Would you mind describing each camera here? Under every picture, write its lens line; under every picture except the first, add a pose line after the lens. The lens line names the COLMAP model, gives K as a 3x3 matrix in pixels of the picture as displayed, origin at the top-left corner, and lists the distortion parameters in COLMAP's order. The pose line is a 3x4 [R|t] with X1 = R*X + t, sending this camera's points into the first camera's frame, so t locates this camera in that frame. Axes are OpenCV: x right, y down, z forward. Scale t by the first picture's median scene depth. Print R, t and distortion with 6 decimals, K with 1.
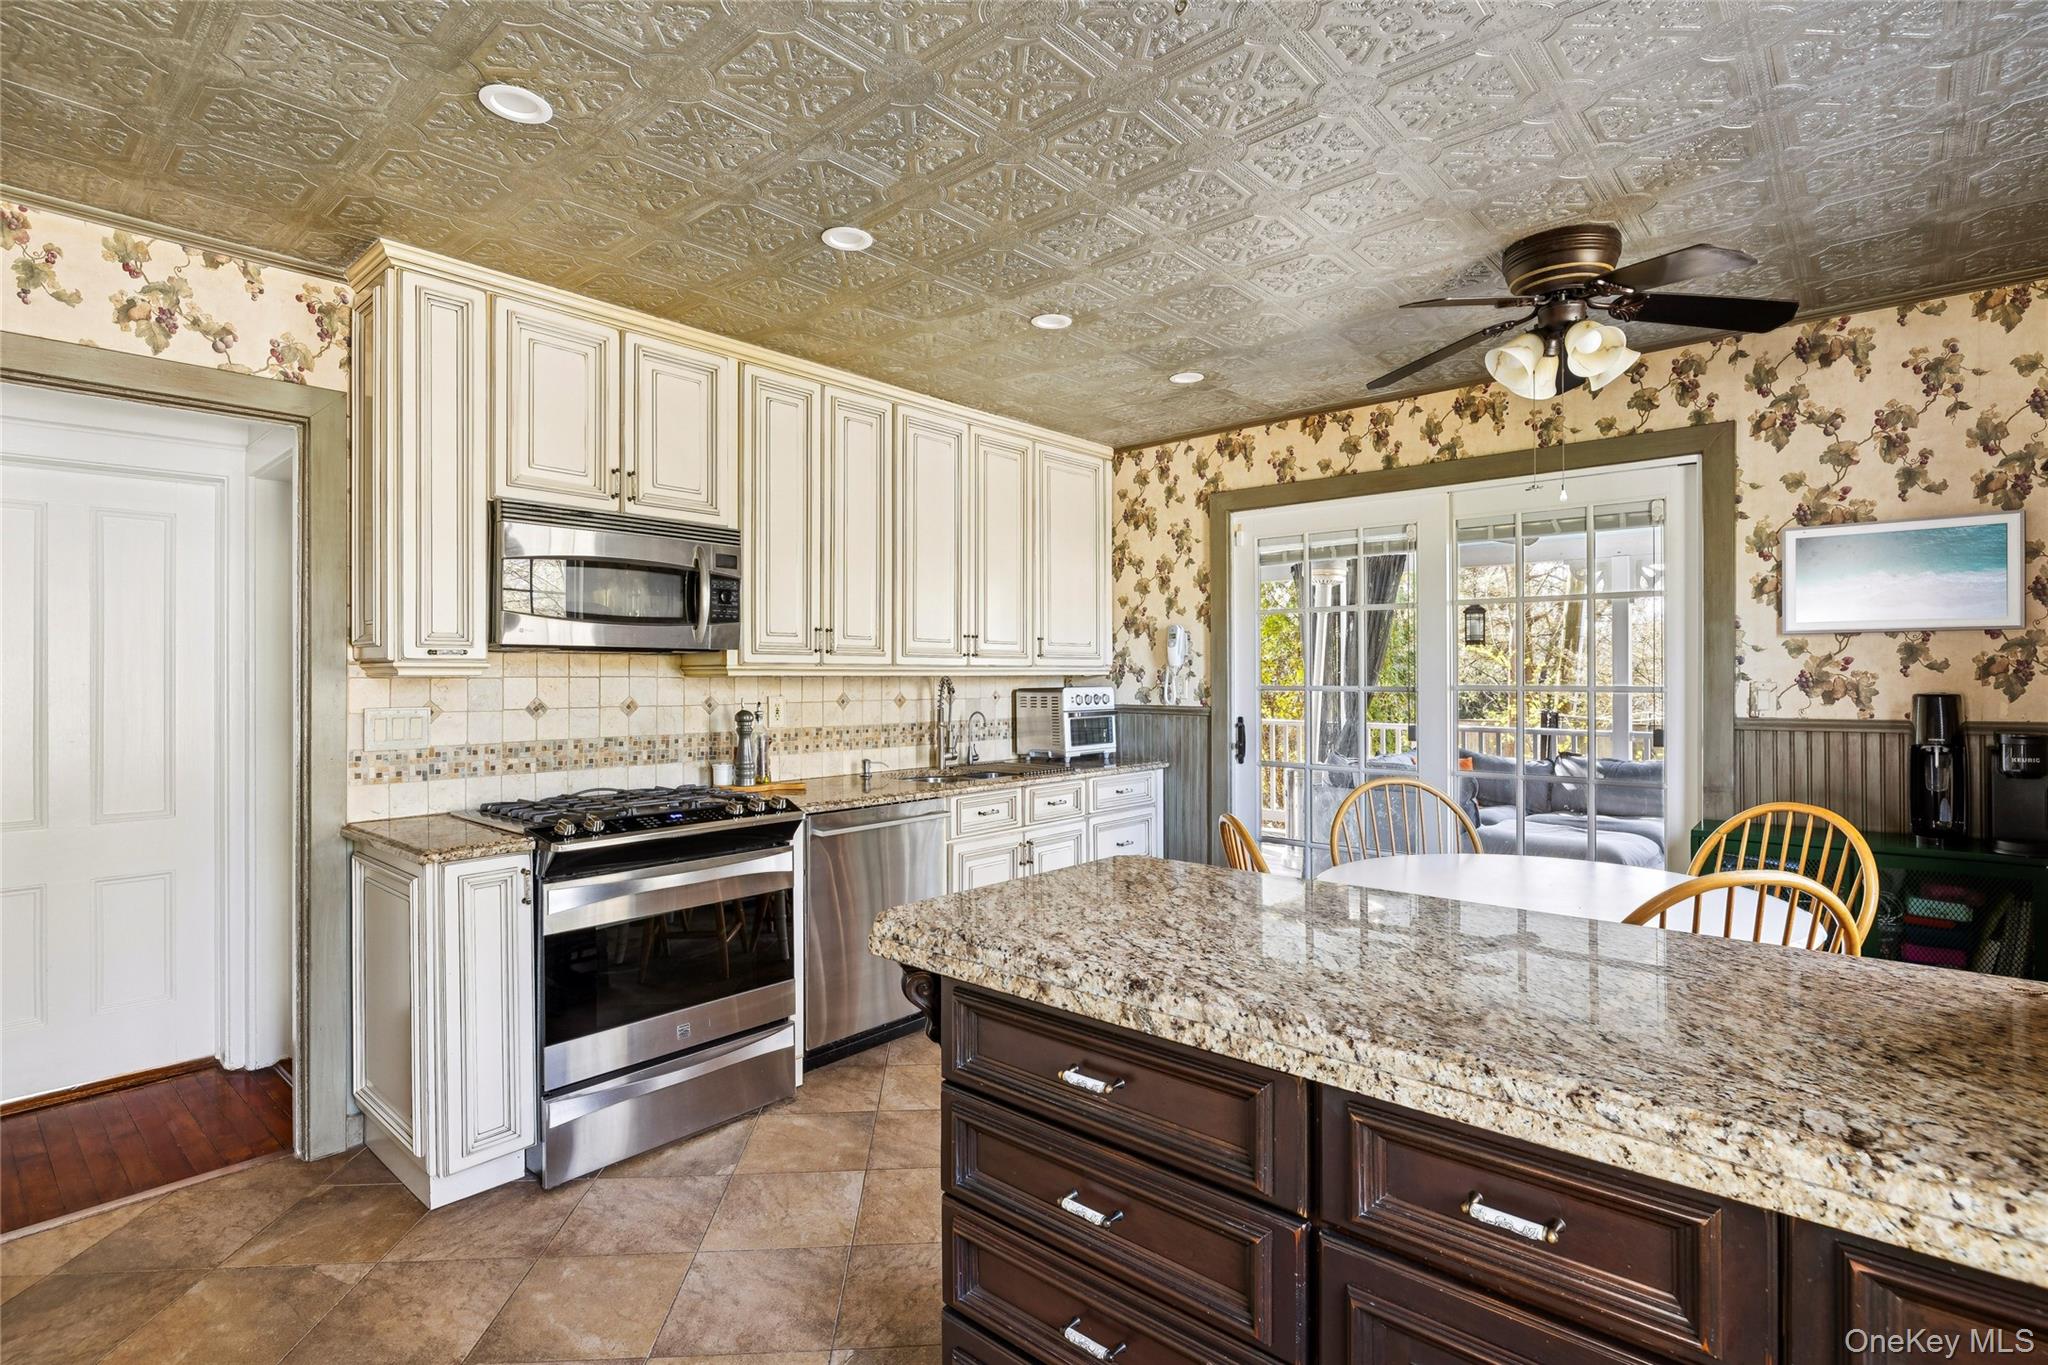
lens RADIAL K [[922.3, 0, 1041.3], [0, 922.3, 681.7], [0, 0, 1]] dist [-0.001234, 0.000054]
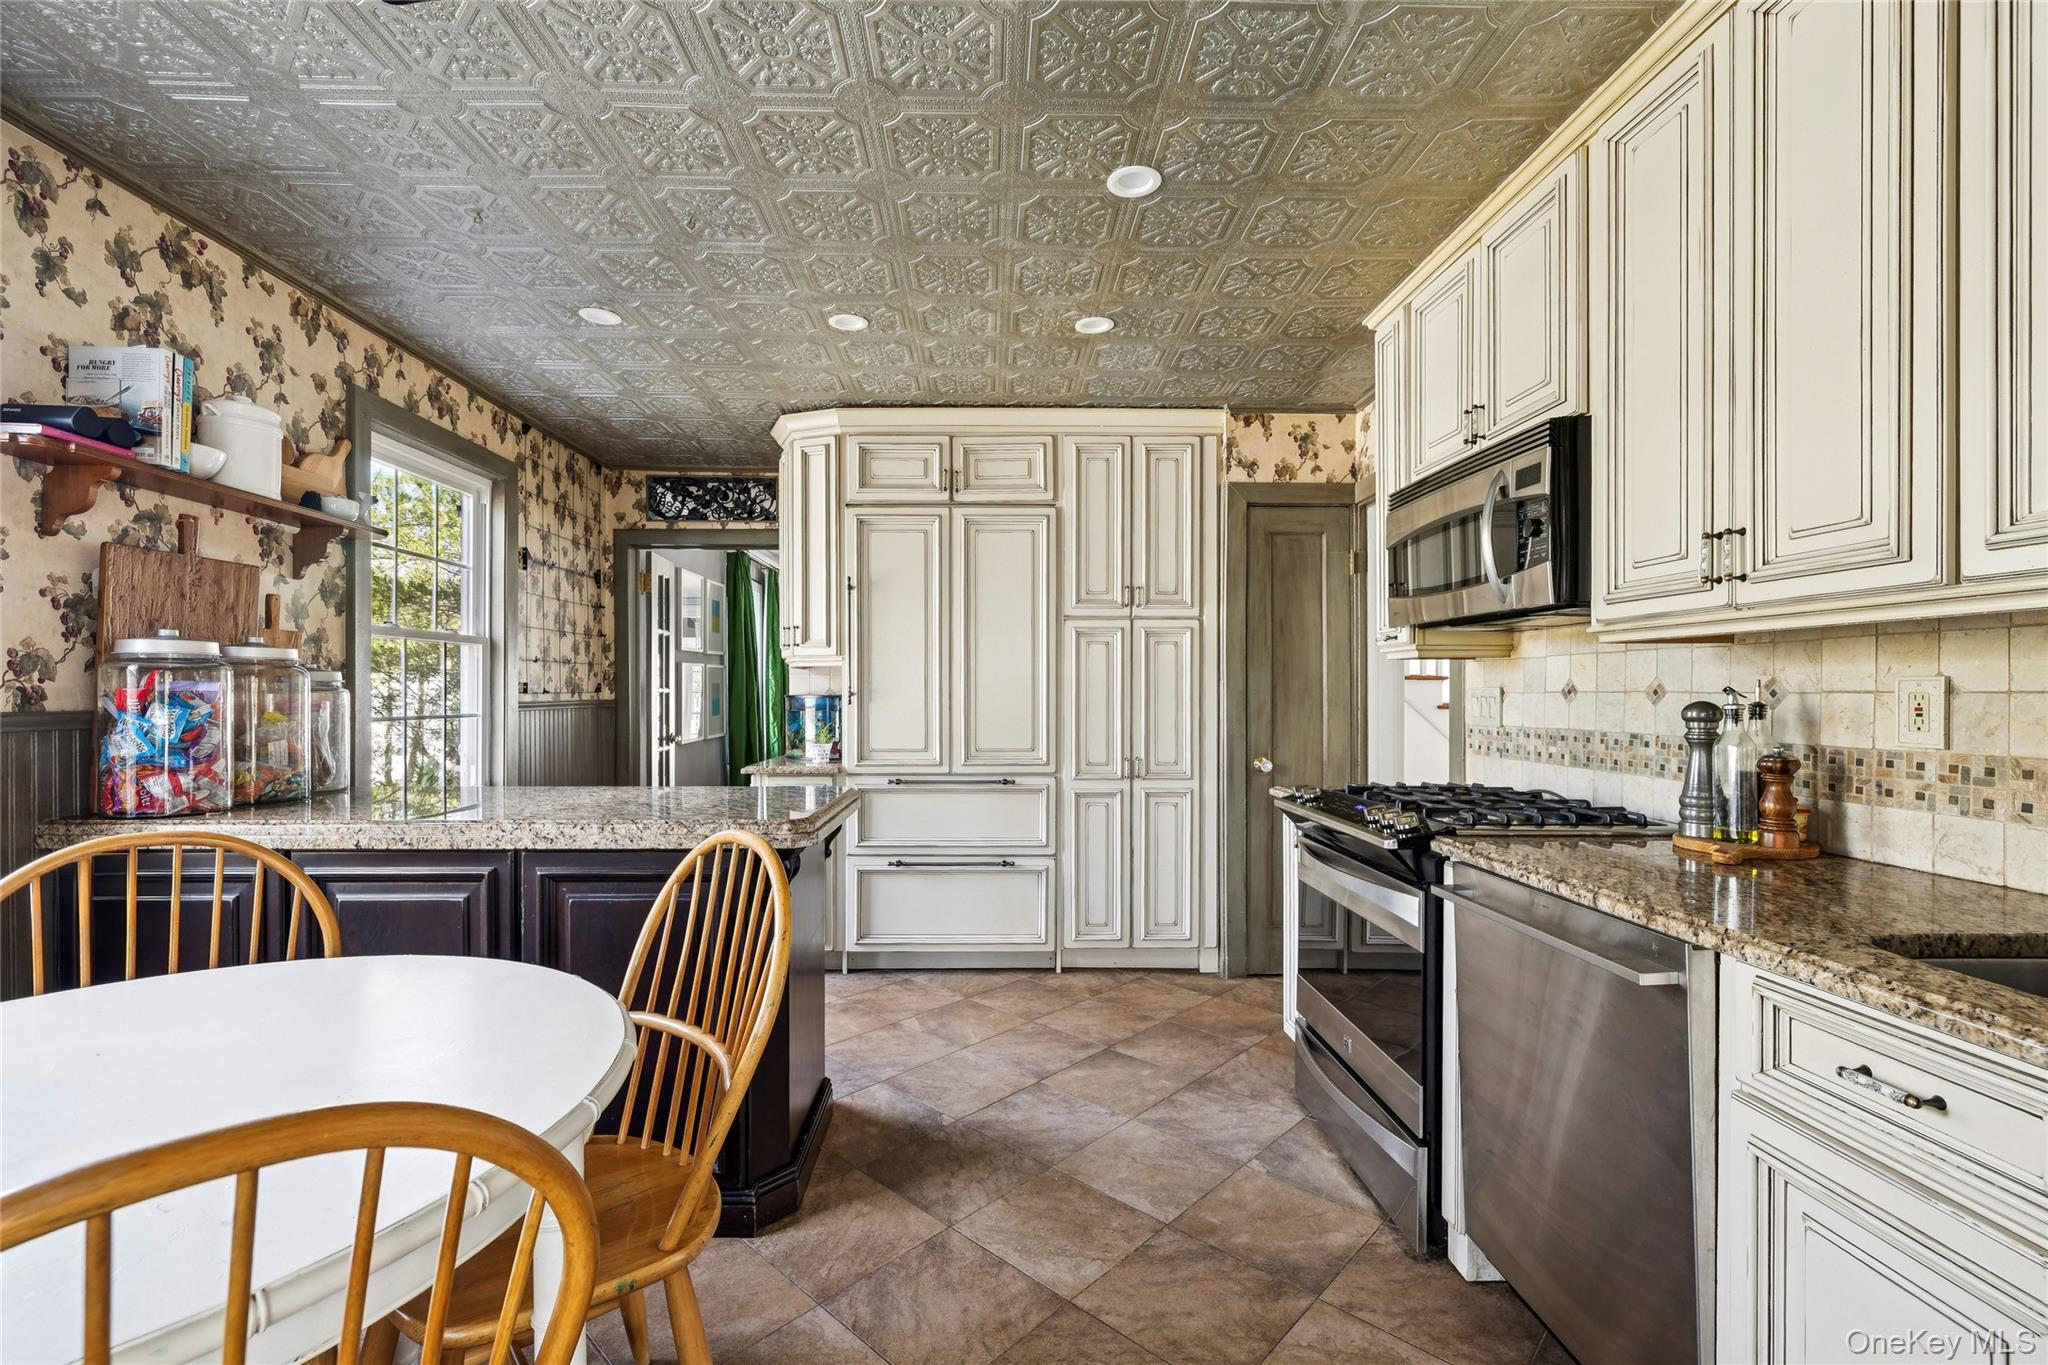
lens RADIAL K [[897.3, 0, 1008.9], [0, 897.3, 690.6], [0, 0, 1]] dist [0.002081, 0.000197]
pose [[-0.740321, 0.003960, -0.672242, 0.346259], [0.005166, 0.999987, 0.000202, 0.021631], [0.672234, -0.003323, -0.740332, 1.092891]]
